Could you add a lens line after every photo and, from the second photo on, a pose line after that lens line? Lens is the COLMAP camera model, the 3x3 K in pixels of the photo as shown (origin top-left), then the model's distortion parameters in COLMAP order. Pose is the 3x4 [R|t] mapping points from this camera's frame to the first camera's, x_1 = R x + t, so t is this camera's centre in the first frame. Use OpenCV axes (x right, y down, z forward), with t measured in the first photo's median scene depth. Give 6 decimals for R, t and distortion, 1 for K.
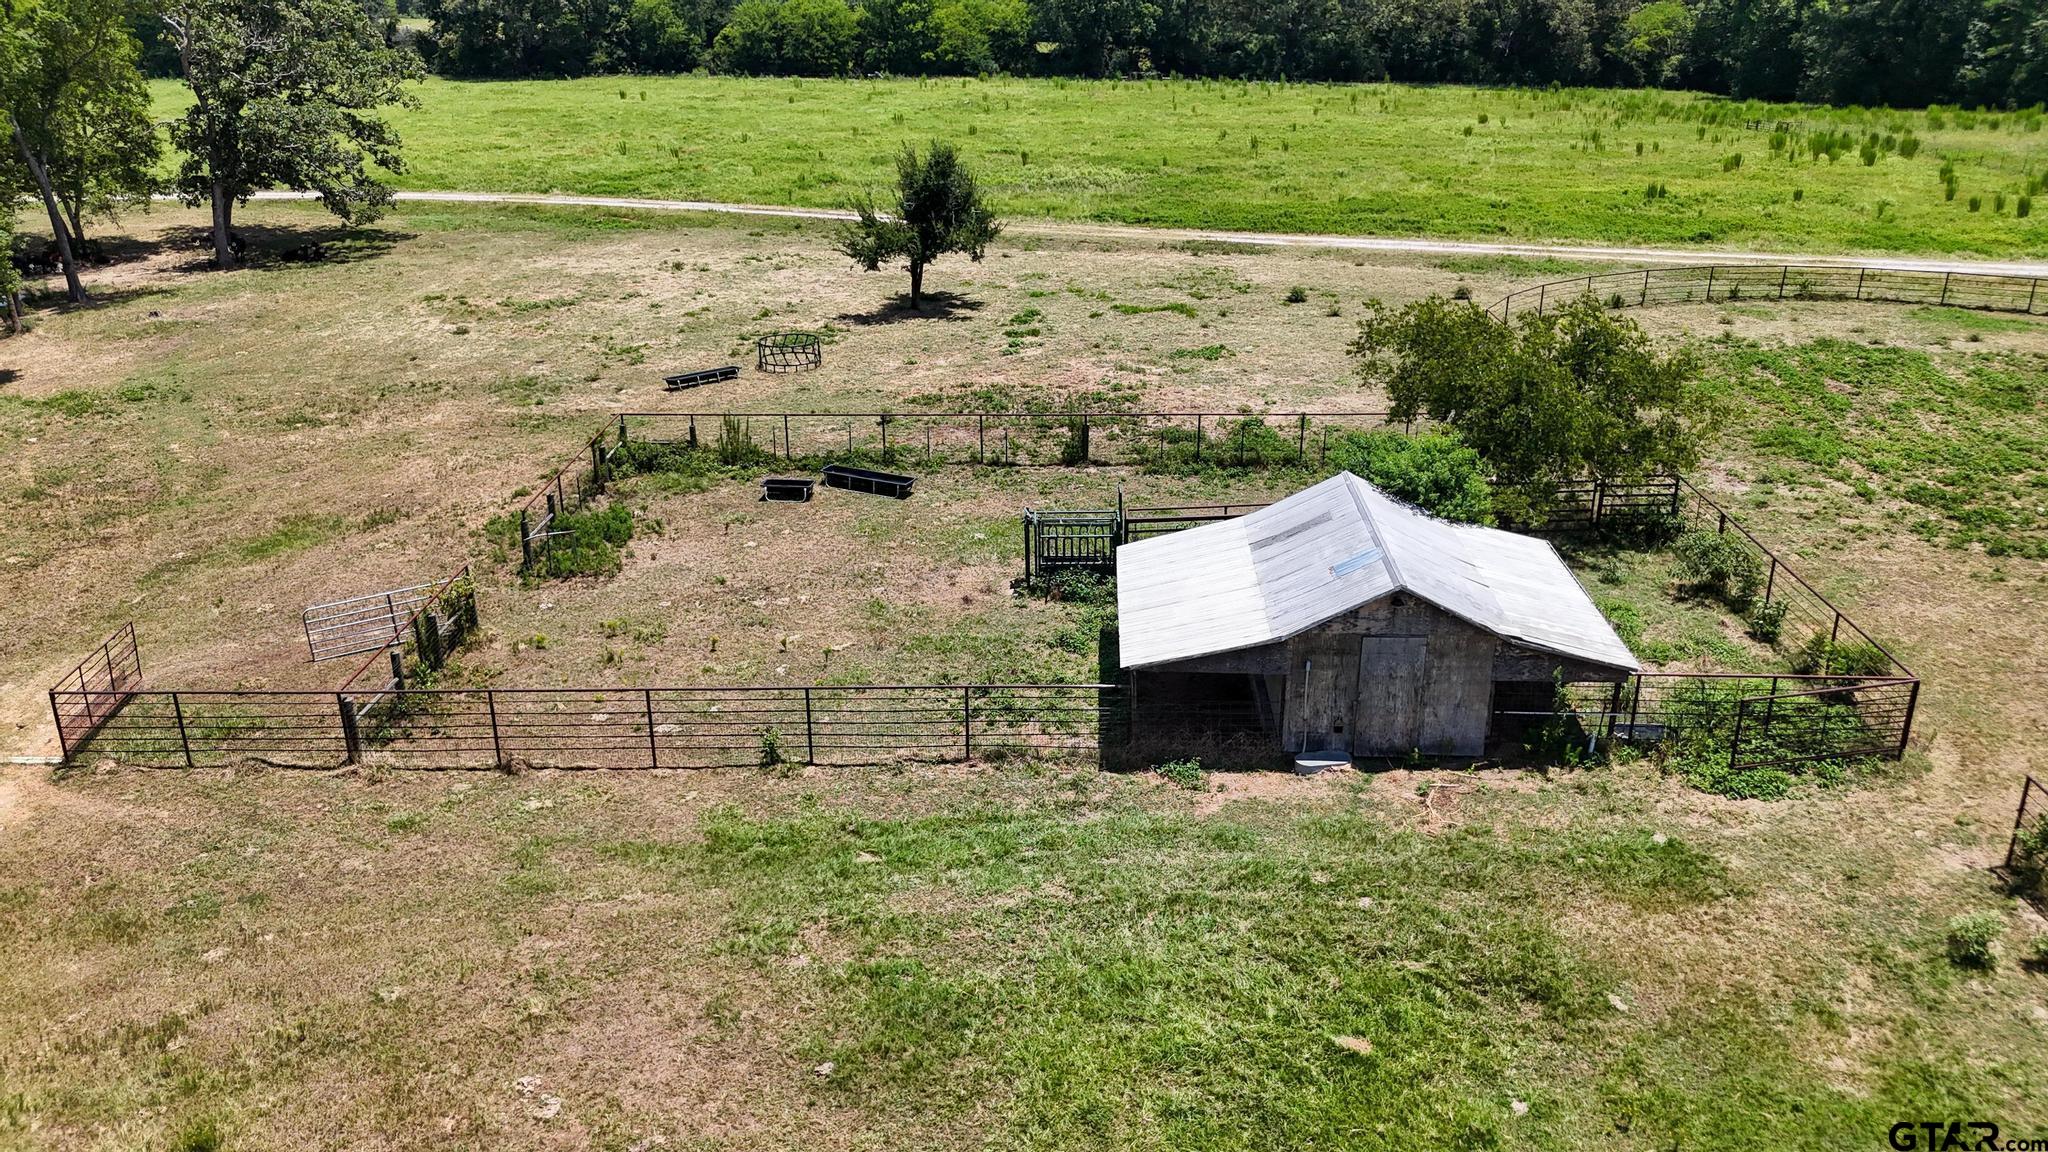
lens RADIAL K [[1534.4, 0, 1022.7], [0, 1534.4, 574.0], [0, 0, 1]] dist [0.053192, -0.002925]
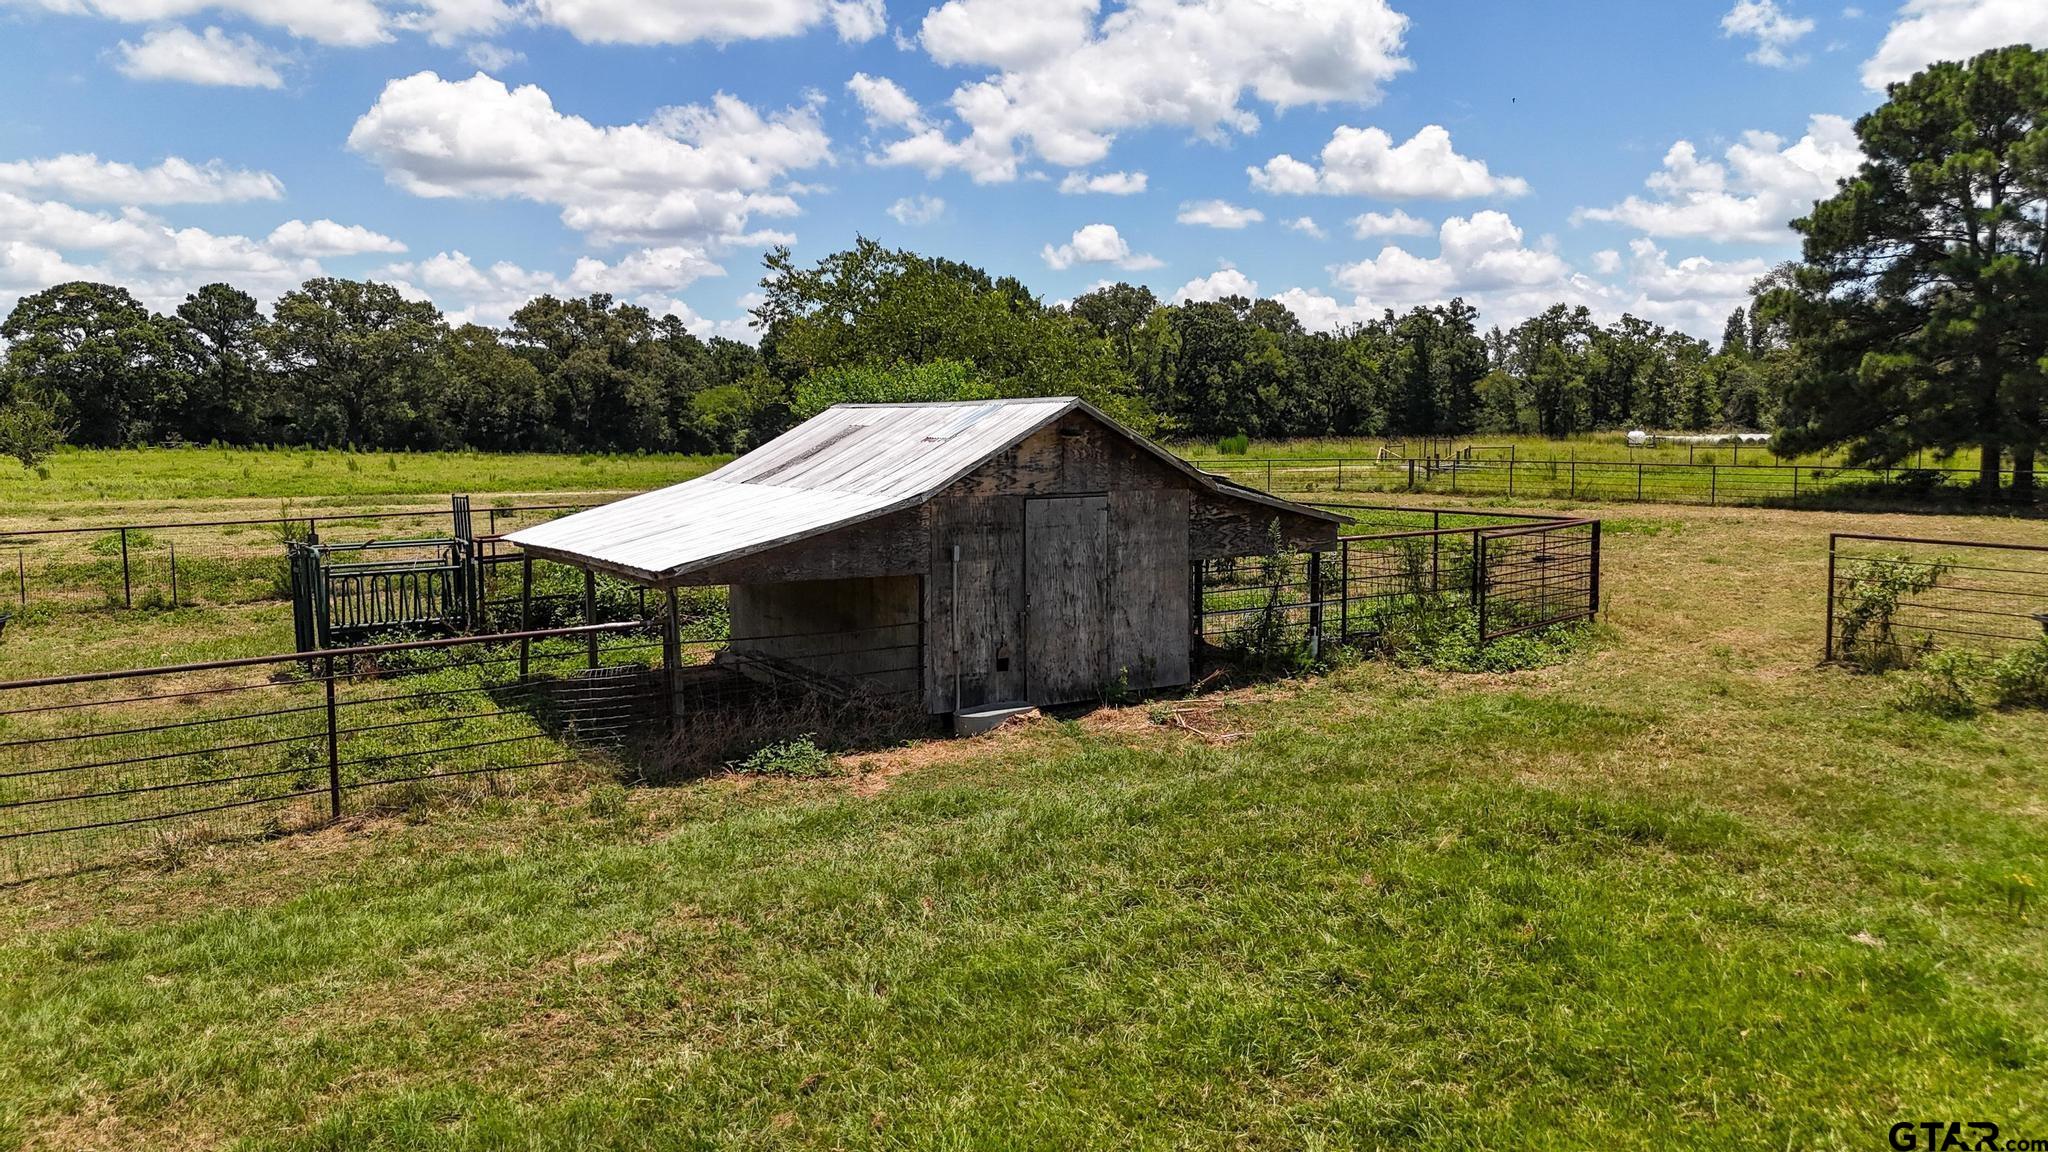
lens RADIAL K [[1514.3, 0, 1038.1], [0, 1514.3, 570.0], [0, 0, 1]] dist [0.034174, -0.029969]
pose [[0.816843, -0.047399, 0.574910, -0.129931], [0.210654, 0.952301, -0.220788, 0.203102], [-0.537022, 0.301457, 0.787865, 0.509370]]
